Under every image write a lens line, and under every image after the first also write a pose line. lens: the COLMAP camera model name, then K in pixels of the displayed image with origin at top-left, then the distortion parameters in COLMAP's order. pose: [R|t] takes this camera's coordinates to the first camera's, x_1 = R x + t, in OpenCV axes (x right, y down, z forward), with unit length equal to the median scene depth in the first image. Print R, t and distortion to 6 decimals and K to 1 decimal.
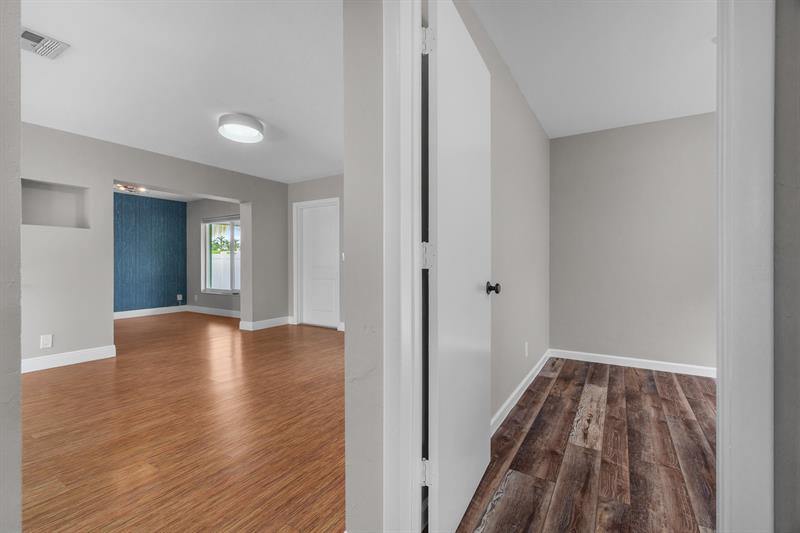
lens RADIAL K [[367.9, 0, 396.2], [0, 367.9, 262.4], [0, 0, 1]] dist [-0.001761, 0.000348]
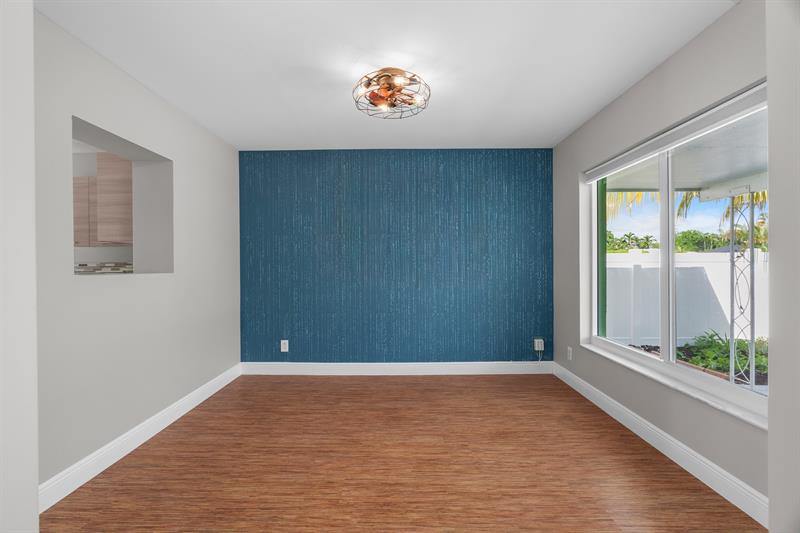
lens RADIAL K [[359.8, 0, 395.0], [0, 359.8, 266.7], [0, 0, 1]] dist [-0.004891, 0.000383]
pose [[0.521808, 0.008548, -0.853020, -0.287674], [0.002110, 0.999934, 0.011311, -0.015538], [0.853061, -0.007702, 0.521755, 0.602669]]
